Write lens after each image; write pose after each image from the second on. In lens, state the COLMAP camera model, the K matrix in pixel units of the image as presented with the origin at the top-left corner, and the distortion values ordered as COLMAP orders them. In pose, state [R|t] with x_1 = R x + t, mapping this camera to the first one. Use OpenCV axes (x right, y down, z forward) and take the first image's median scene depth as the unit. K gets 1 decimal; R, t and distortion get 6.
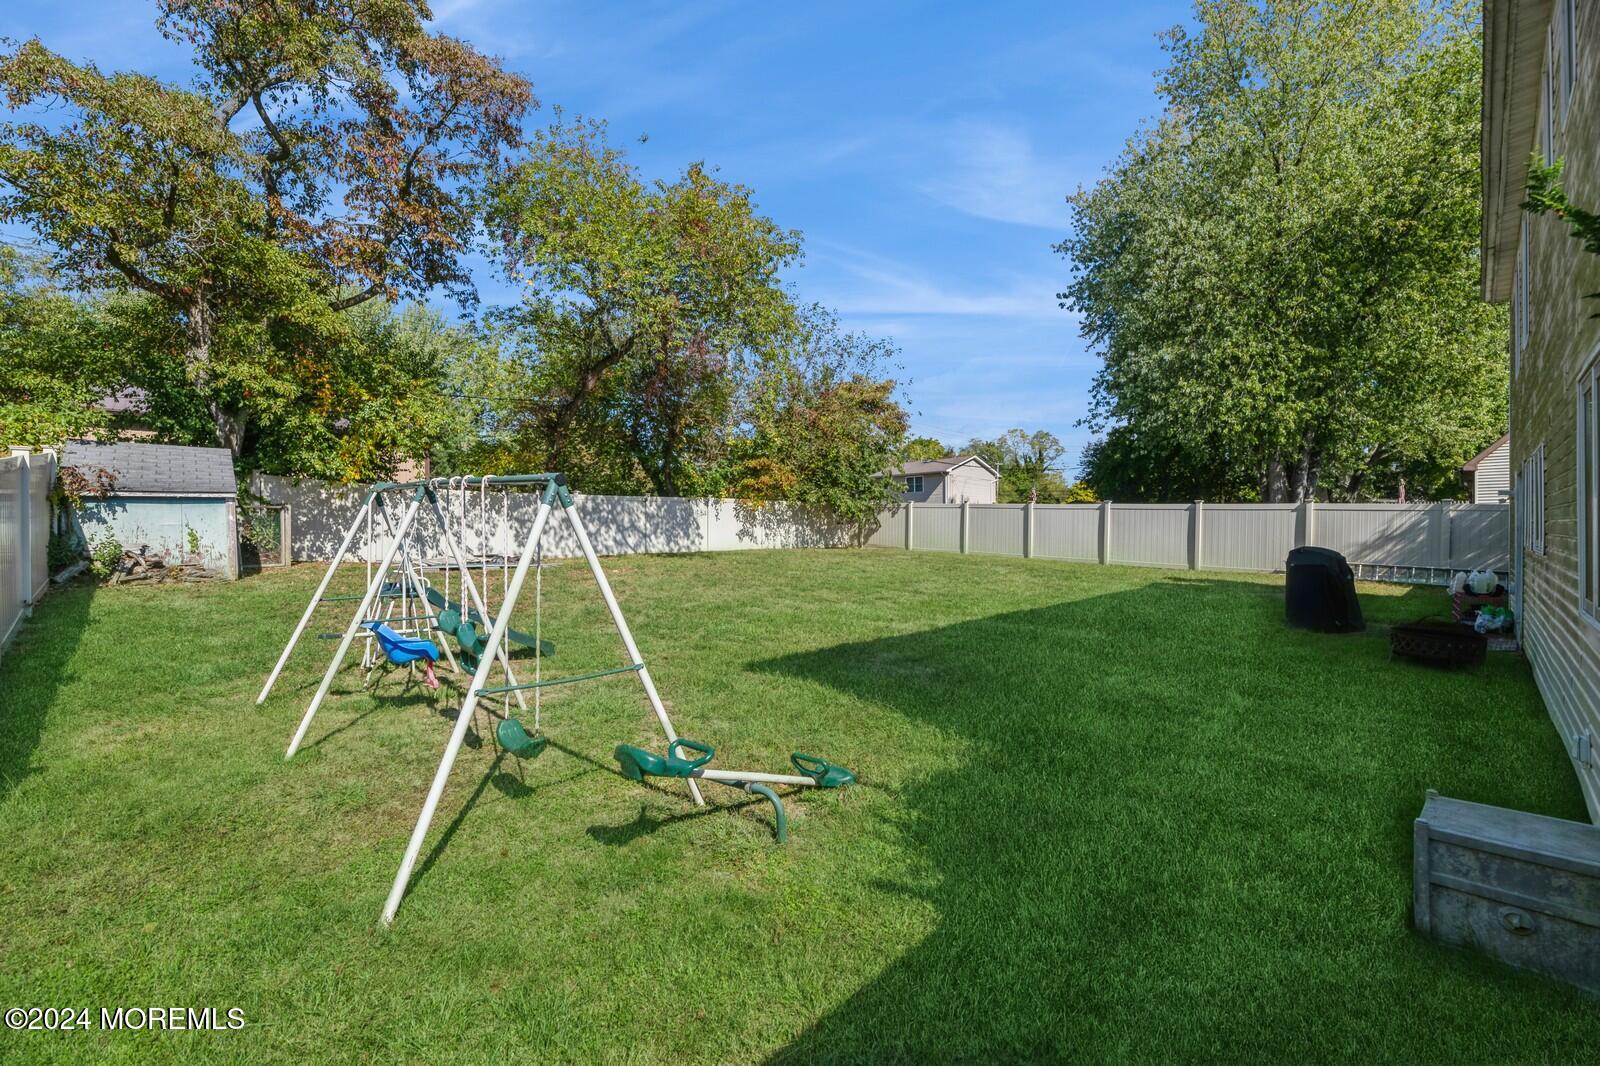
lens RADIAL K [[666.5, 0, 794.5], [0, 666.5, 527.5], [0, 0, 1]] dist [0.001407, -0.000060]
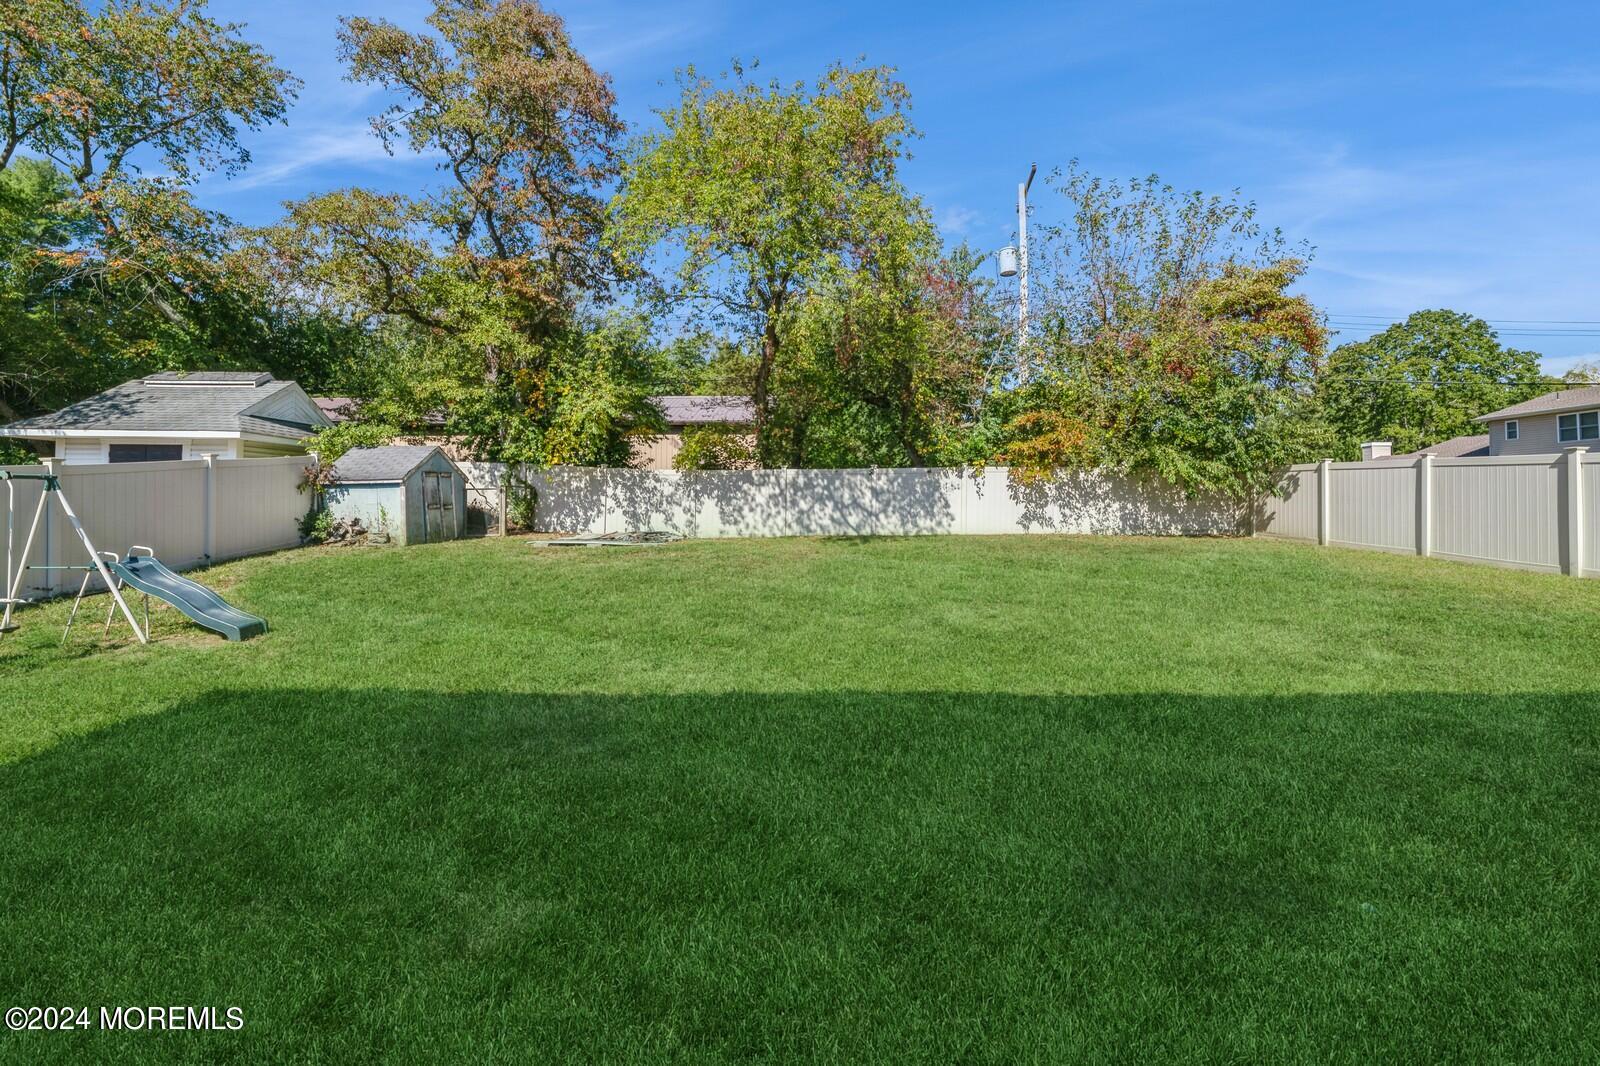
lens RADIAL K [[666.5, 0, 799.3], [0, 666.5, 499.5], [0, 0, 1]] dist [0.001407, -0.000060]
pose [[0.702483, -0.000430, -0.711700, 0.325471], [-0.000622, 0.999999, -0.001218, -0.005817], [0.711700, 0.001298, 0.702482, 0.327744]]
